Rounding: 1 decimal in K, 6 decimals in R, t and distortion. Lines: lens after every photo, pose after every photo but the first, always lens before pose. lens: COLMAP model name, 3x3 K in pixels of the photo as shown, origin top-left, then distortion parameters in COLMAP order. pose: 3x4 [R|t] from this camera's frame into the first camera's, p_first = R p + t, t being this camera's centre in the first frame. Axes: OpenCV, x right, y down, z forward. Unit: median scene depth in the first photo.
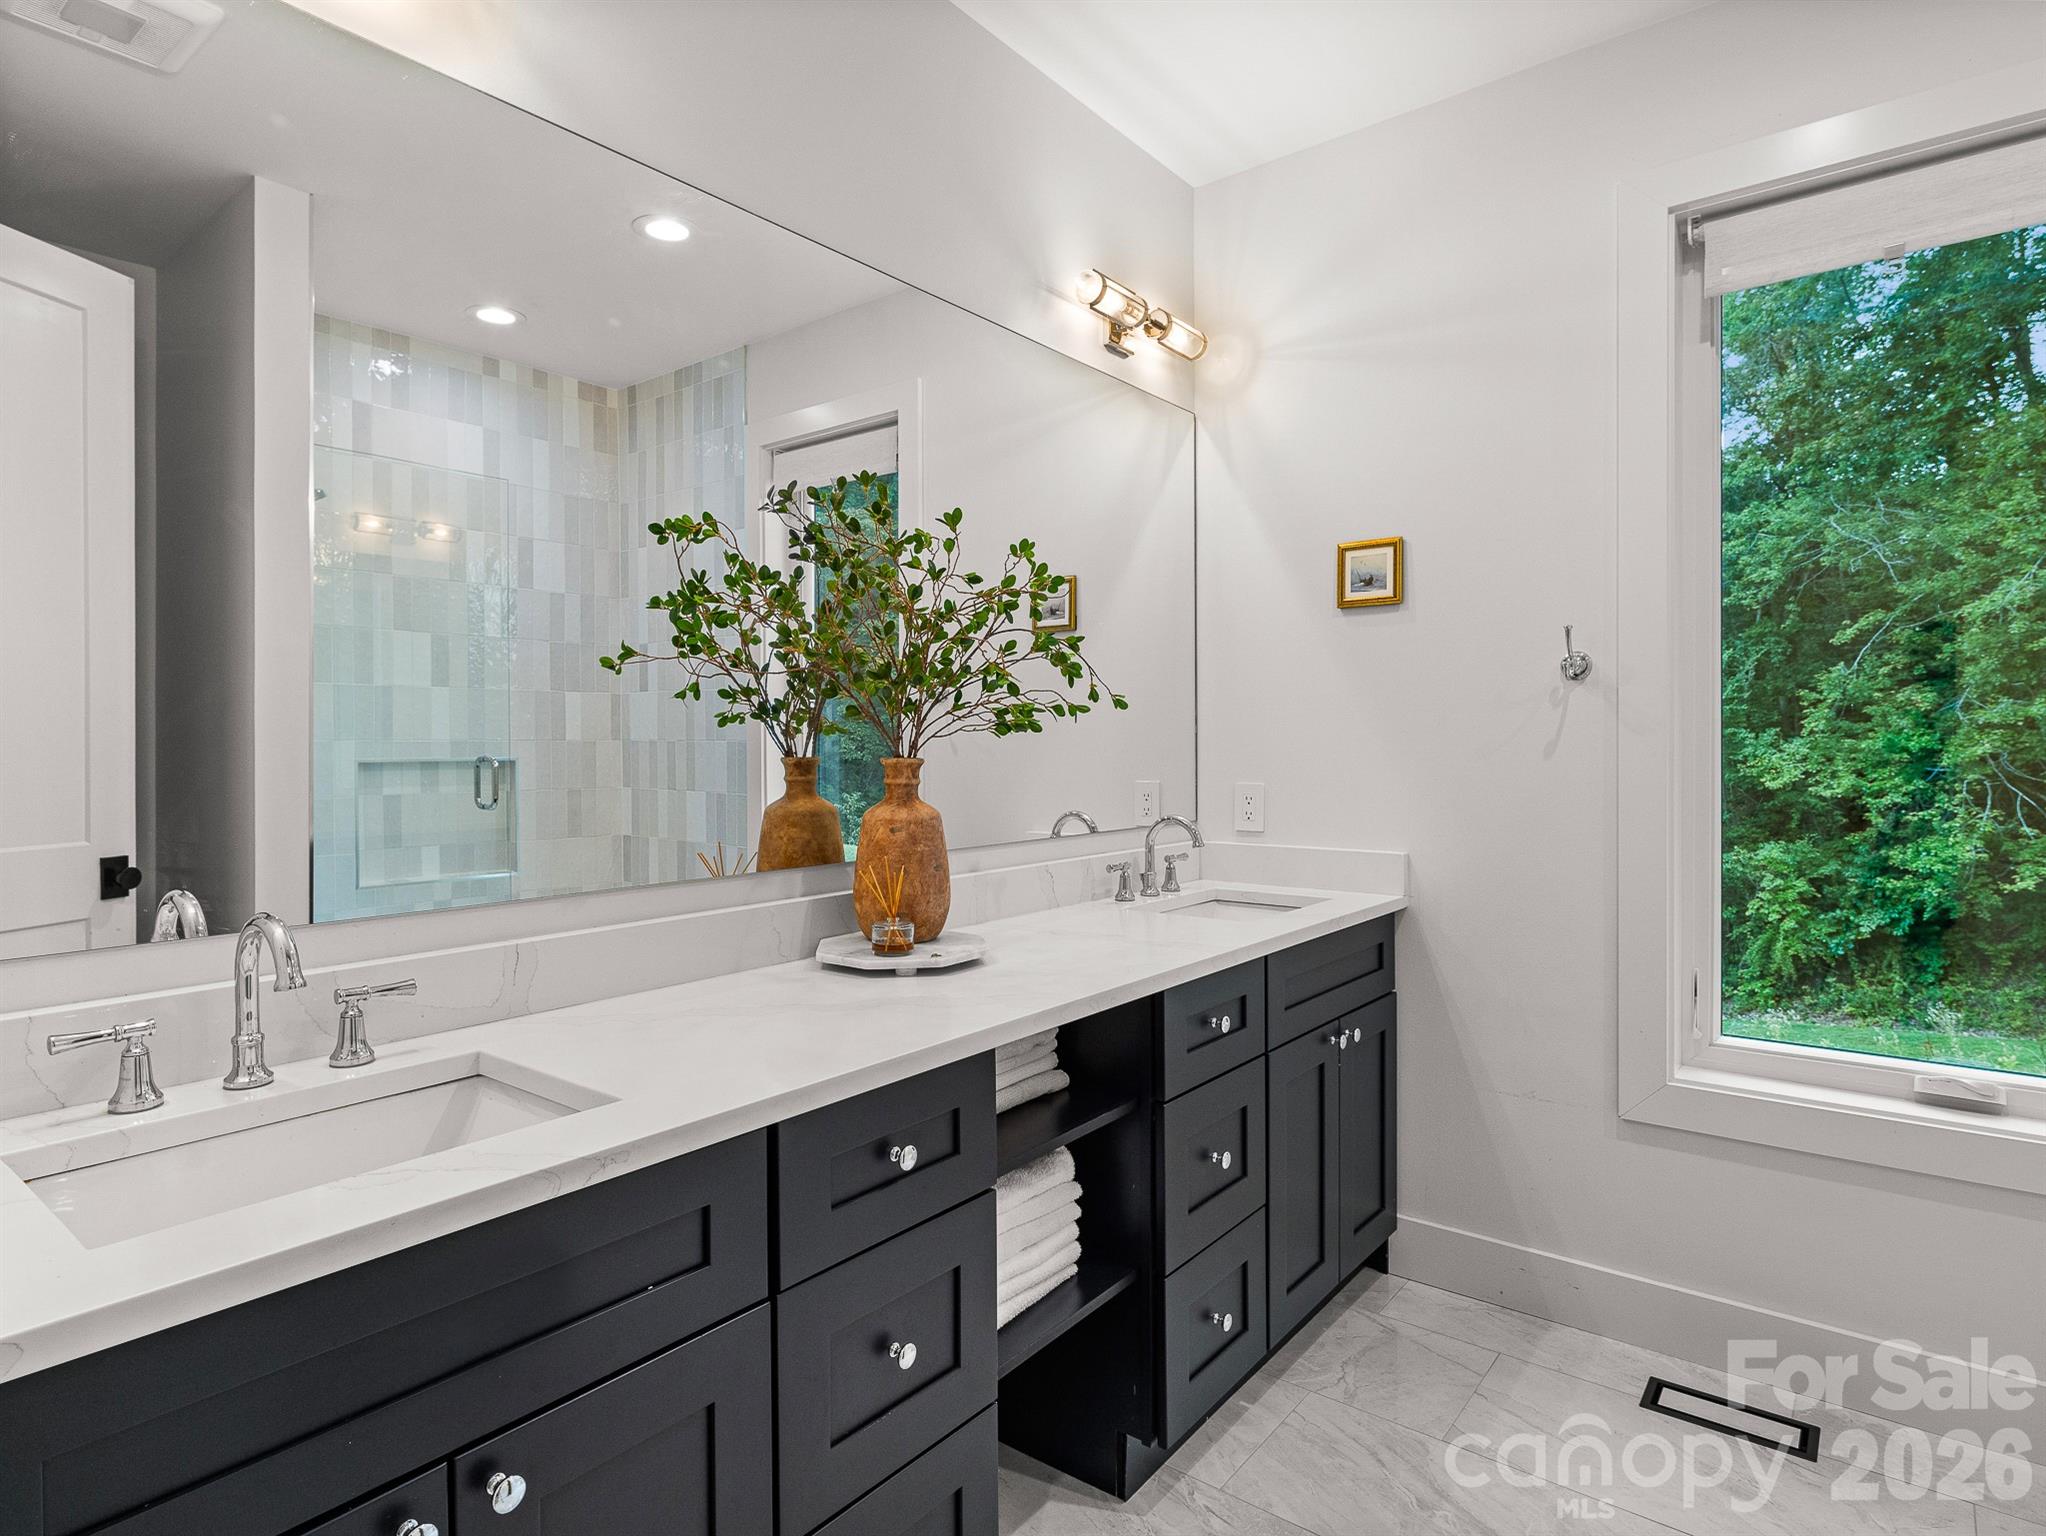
lens RADIAL K [[1128.5, 0, 1024.3], [0, 1128.5, 731.7], [0, 0, 1]] dist [0.027789, -0.000414]
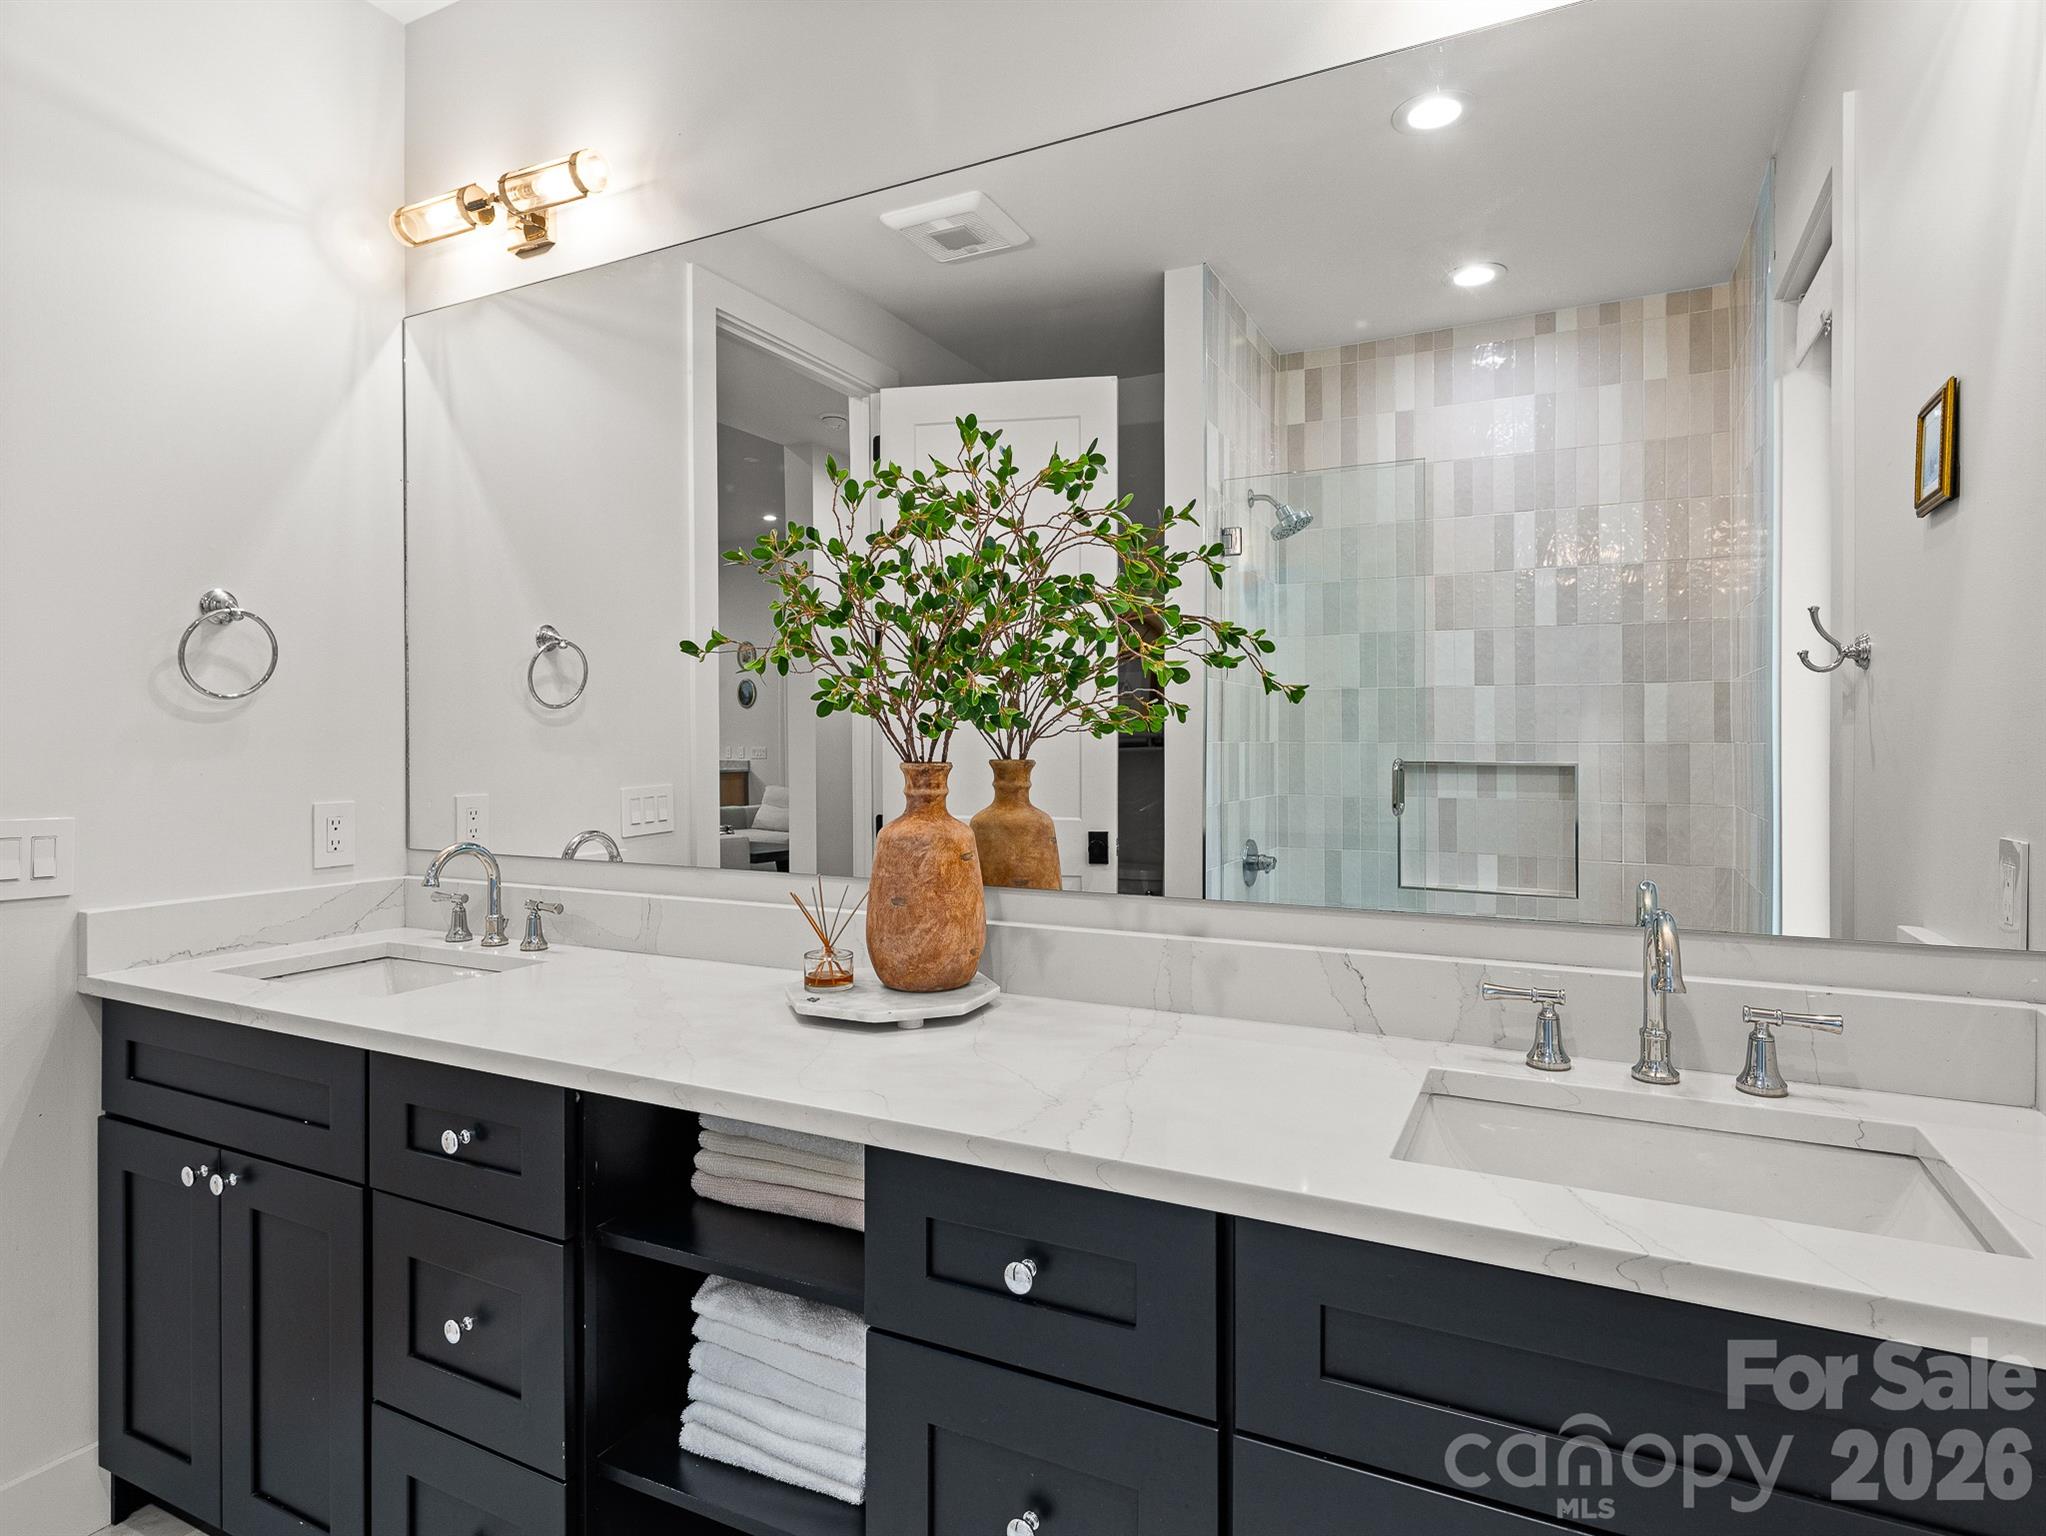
lens RADIAL K [[1122.4, 0, 1023.0], [0, 1122.4, 768.0], [0, 0, 1]] dist [-0.003607, -0.000622]
pose [[0.203917, 0.021890, -0.978743, 0.323268], [0.005538, 0.999708, 0.023513, 0.004655], [0.978972, -0.010215, 0.203737, 0.428897]]
